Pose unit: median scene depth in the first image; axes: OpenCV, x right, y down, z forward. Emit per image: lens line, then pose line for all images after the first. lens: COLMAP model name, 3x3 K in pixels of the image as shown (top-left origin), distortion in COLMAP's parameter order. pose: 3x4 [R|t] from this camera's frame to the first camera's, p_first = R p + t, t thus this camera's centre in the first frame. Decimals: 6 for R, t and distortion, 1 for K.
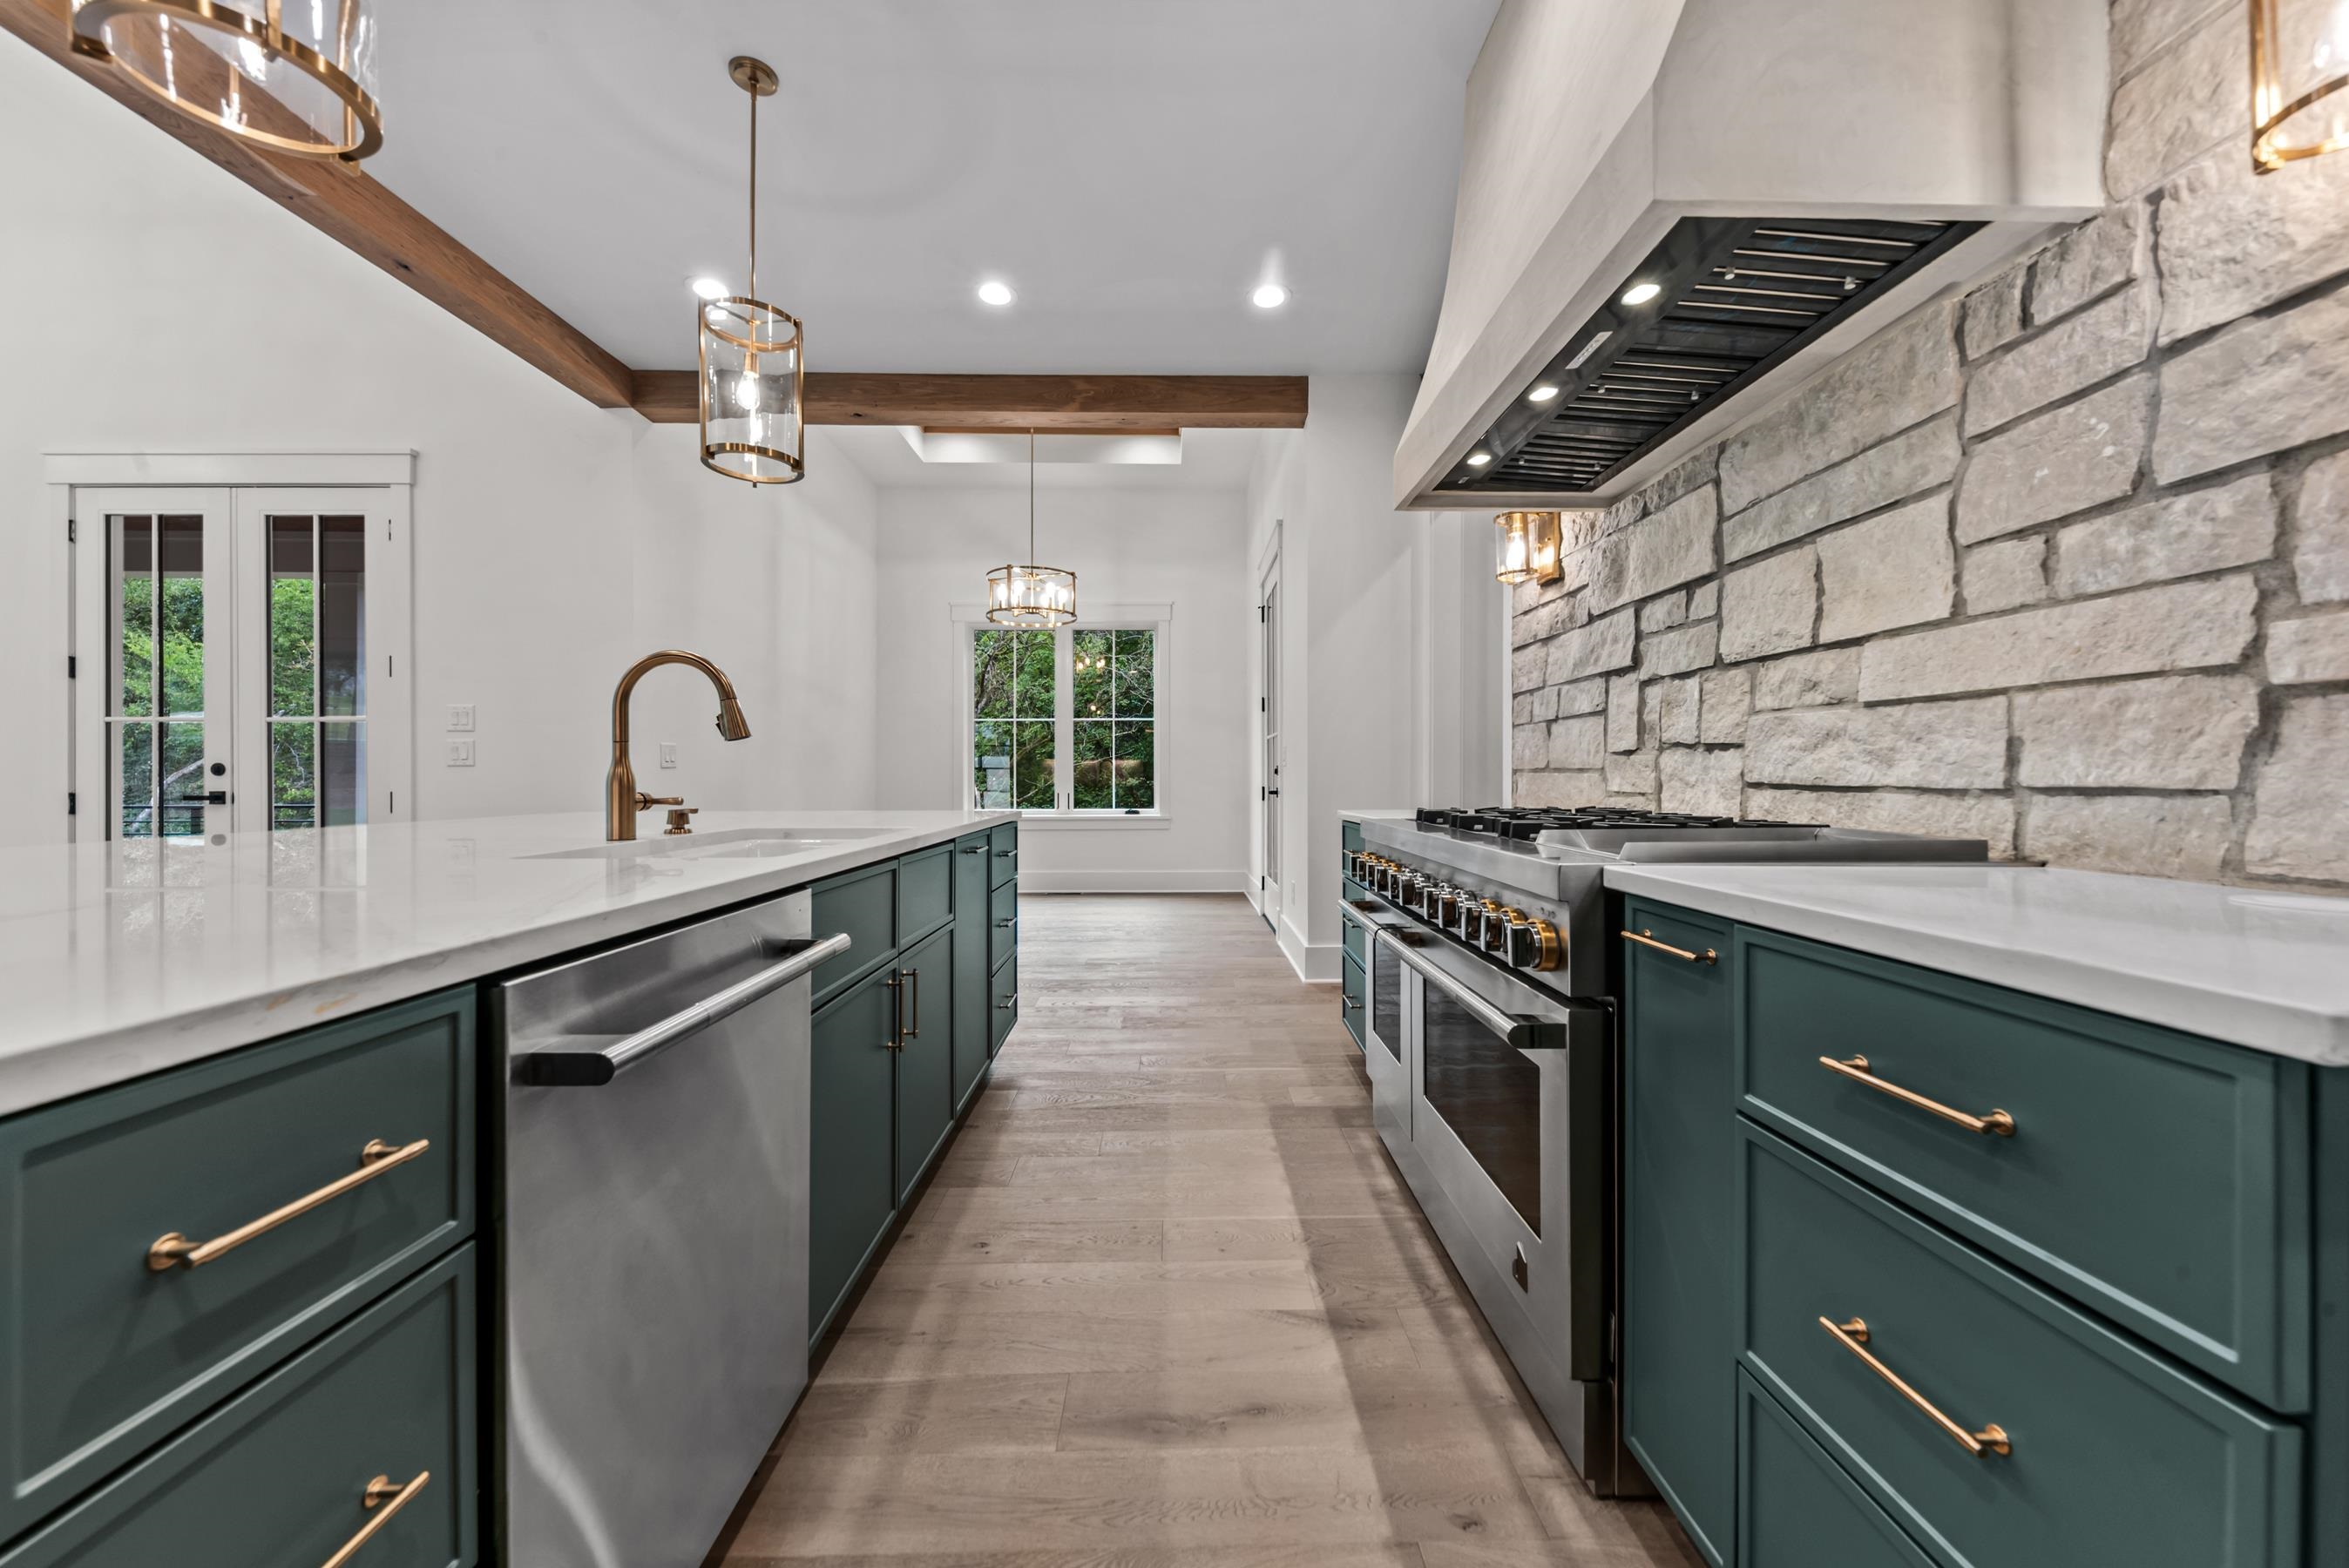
lens RADIAL K [[828.3, 0, 1185.6], [0, 828.3, 780.3], [0, 0, 1]] dist [0.009433, -0.002614]
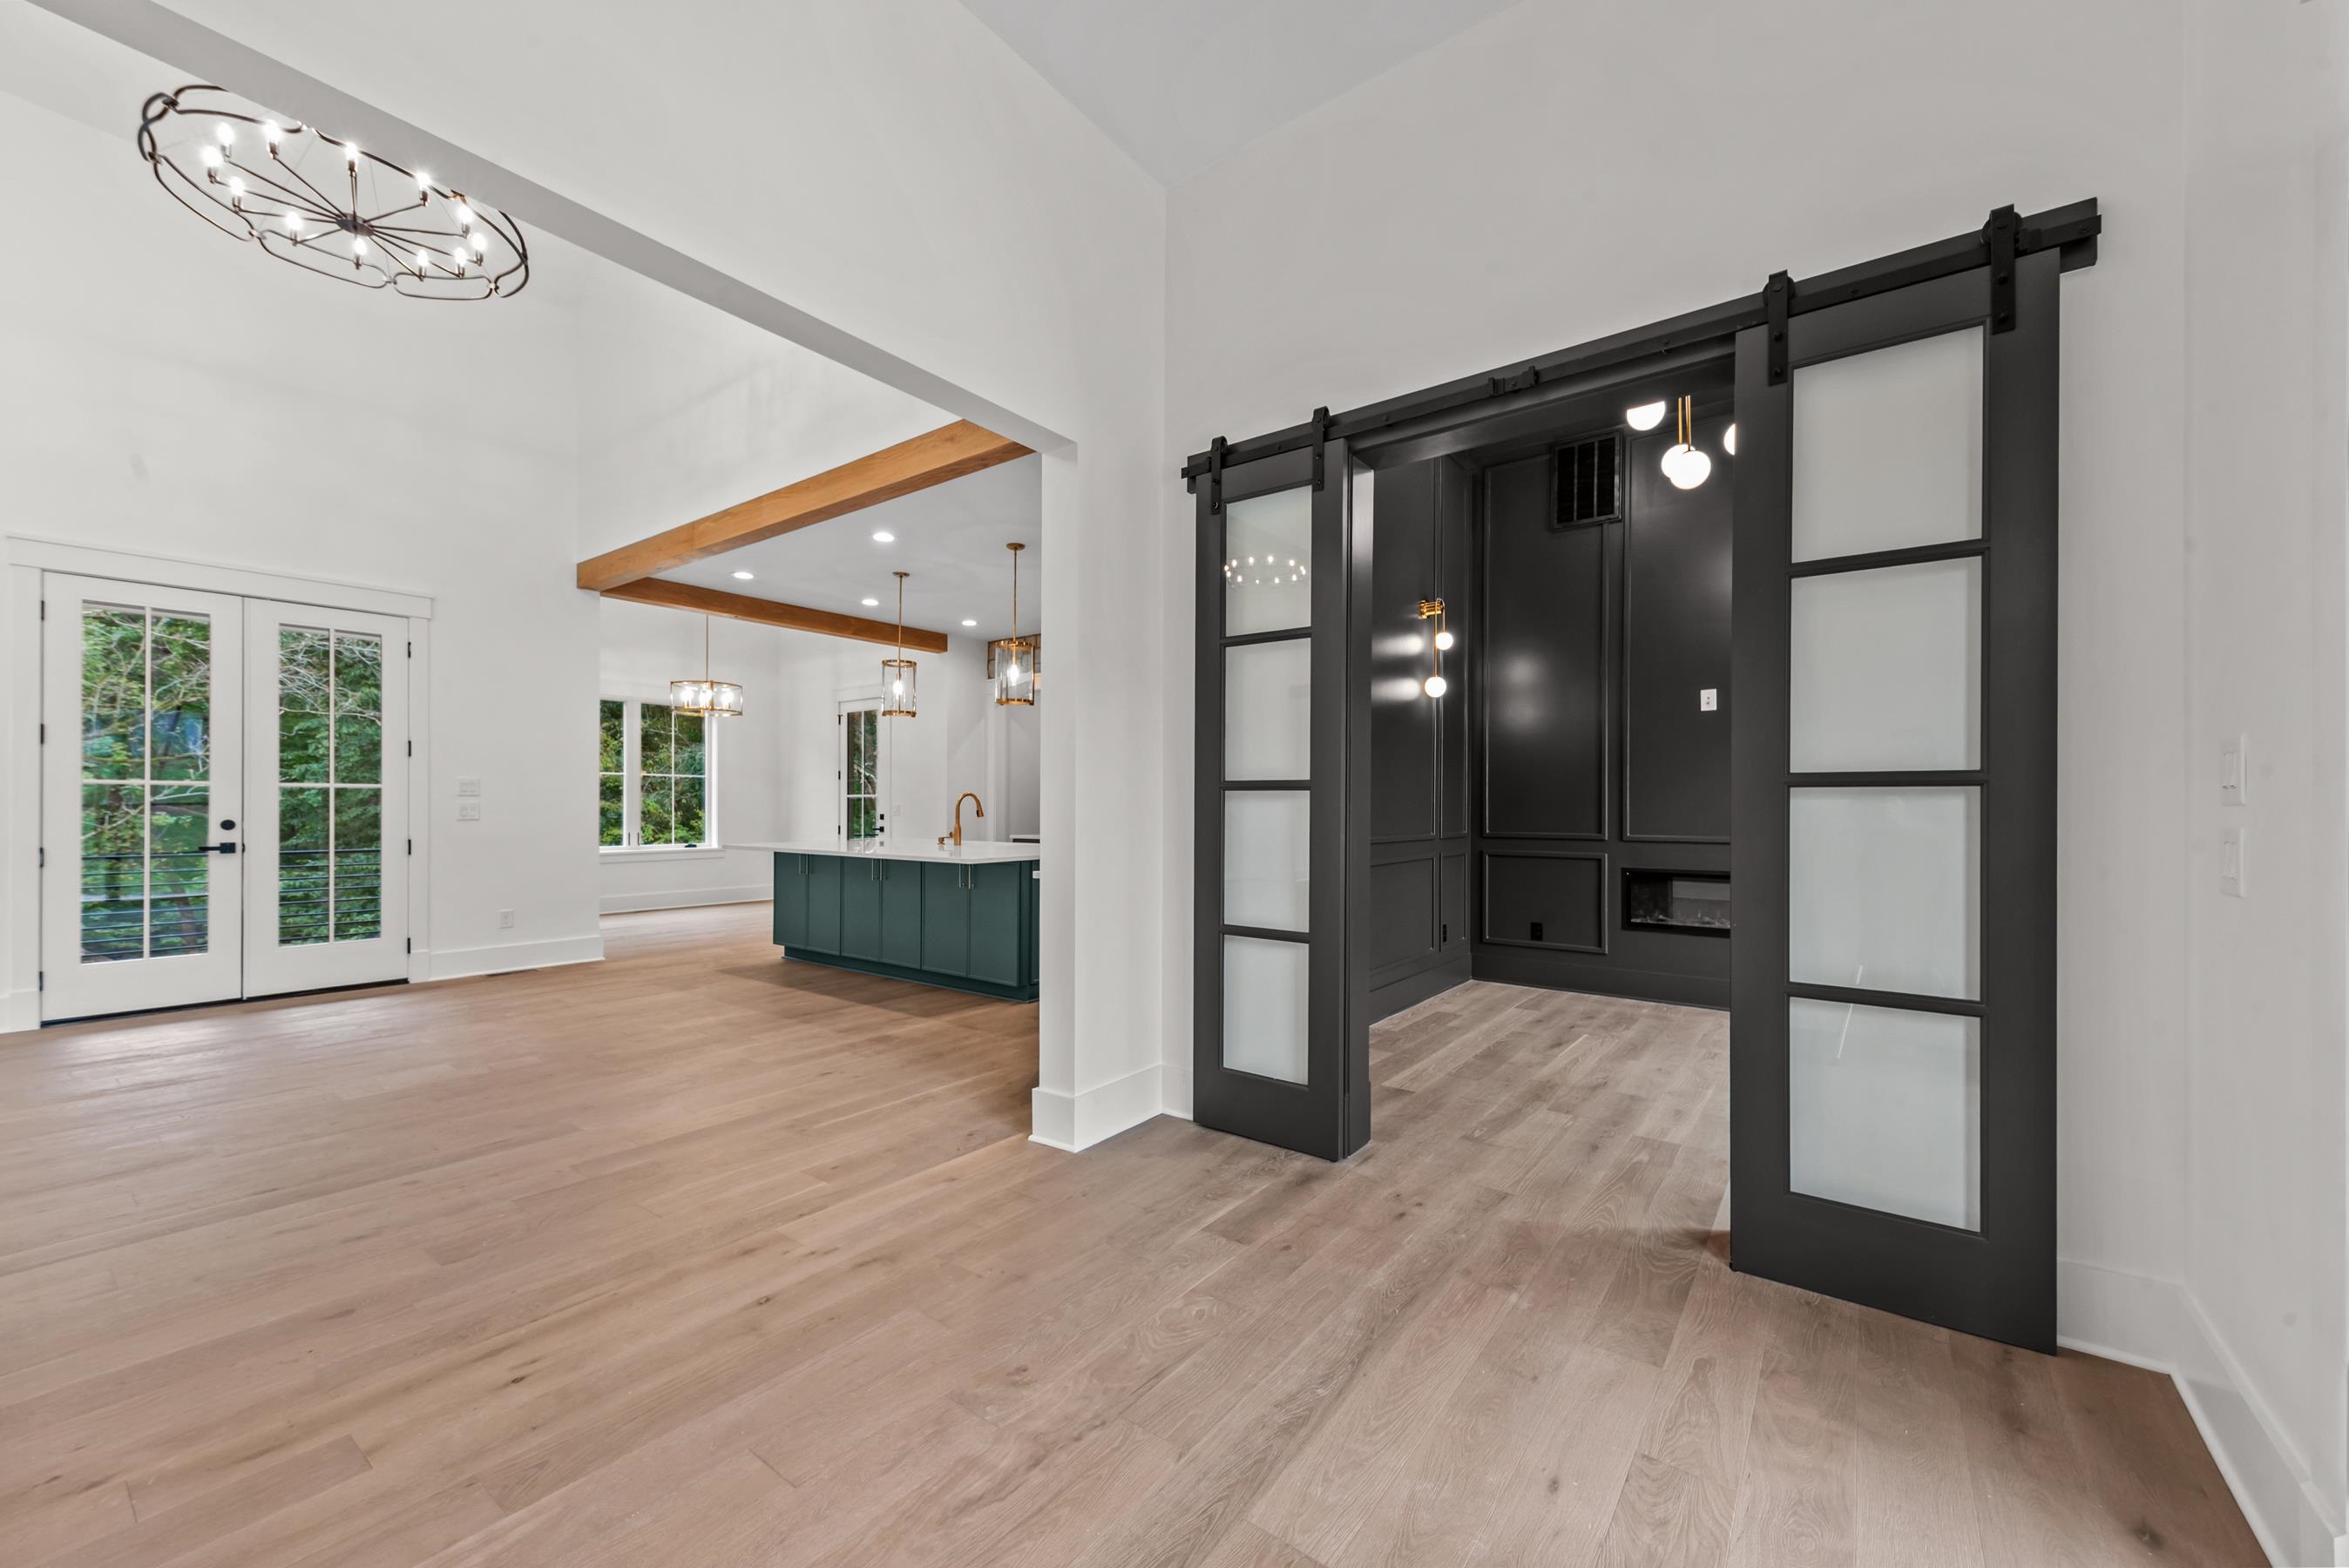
lens RADIAL K [[920.8, 0, 1153.7], [0, 920.8, 792.0], [0, 0, 1]] dist [0.012324, -0.000497]
pose [[0.627951, 0.014927, 0.778109, -2.623264], [0.000459, 0.999809, -0.019551, -0.064690], [-0.778252, 0.012635, 0.627824, -1.757023]]
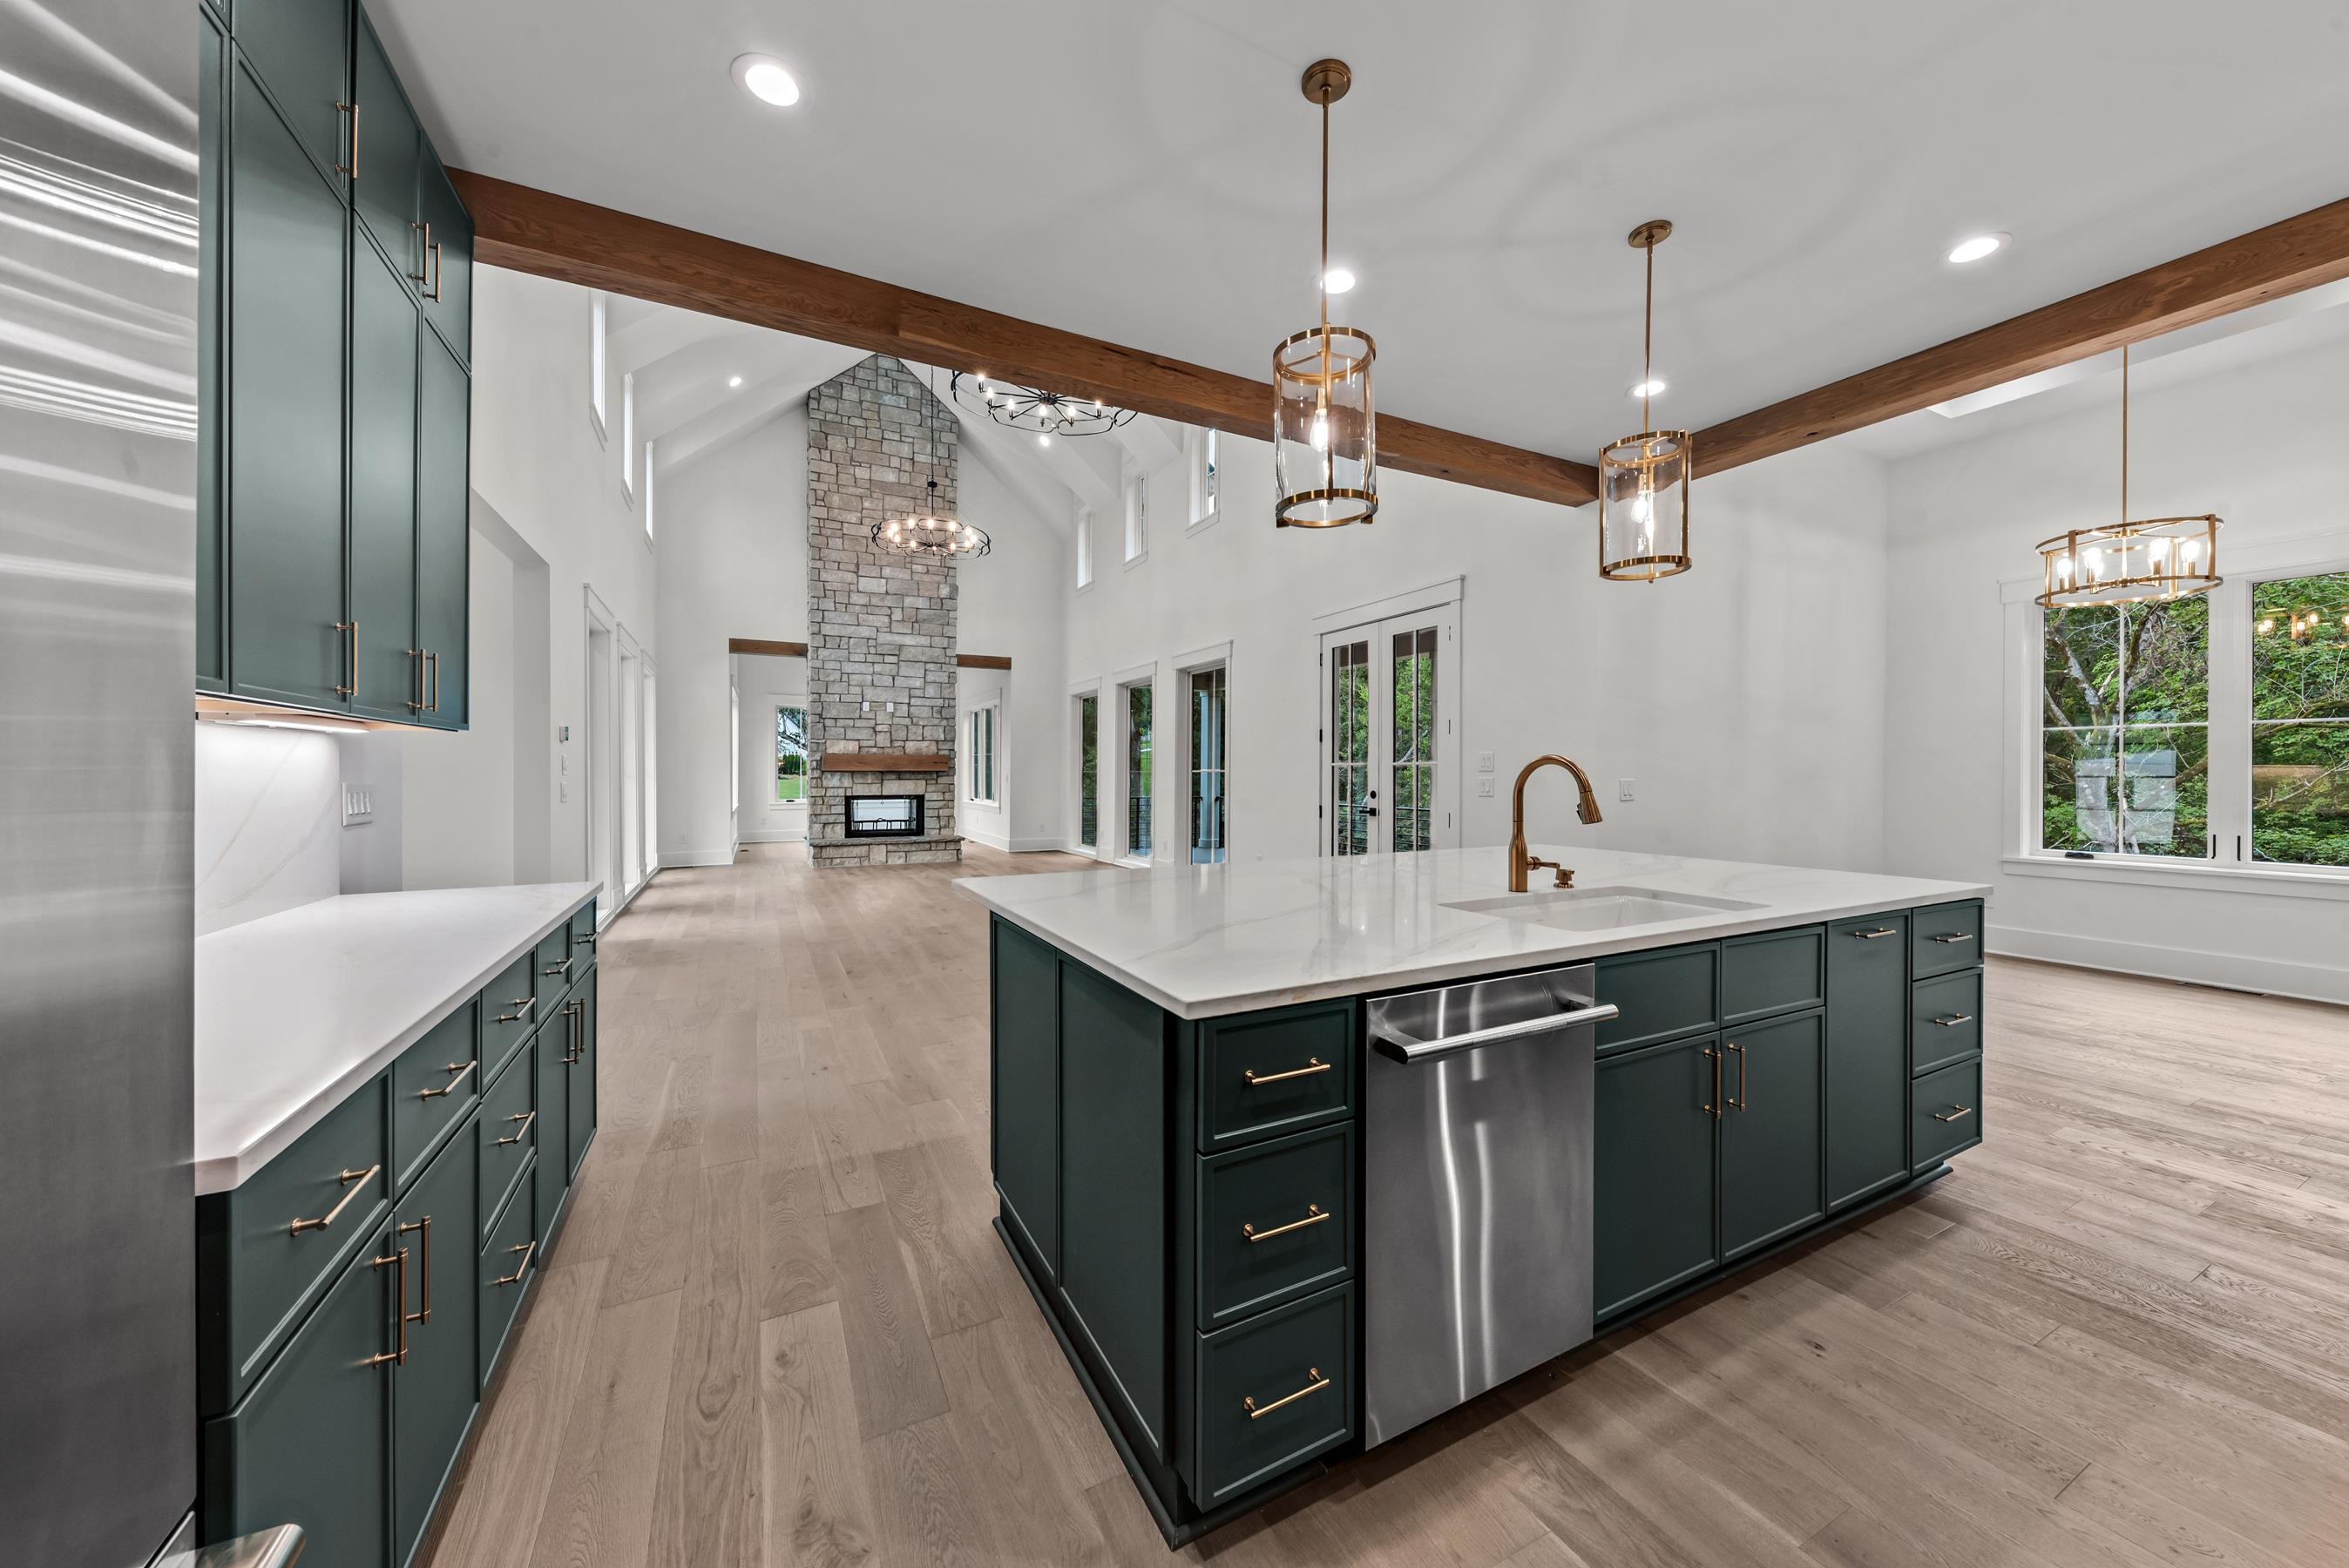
lens RADIAL K [[828.3, 0, 1192.6], [0, 828.3, 776.2], [0, 0, 1]] dist [0.009433, -0.002614]
pose [[0.451277, 0.005133, -0.892369, 0.255660], [-0.006433, 0.999976, 0.002498, -0.098031], [0.892361, 0.004613, 0.451299, -0.095724]]
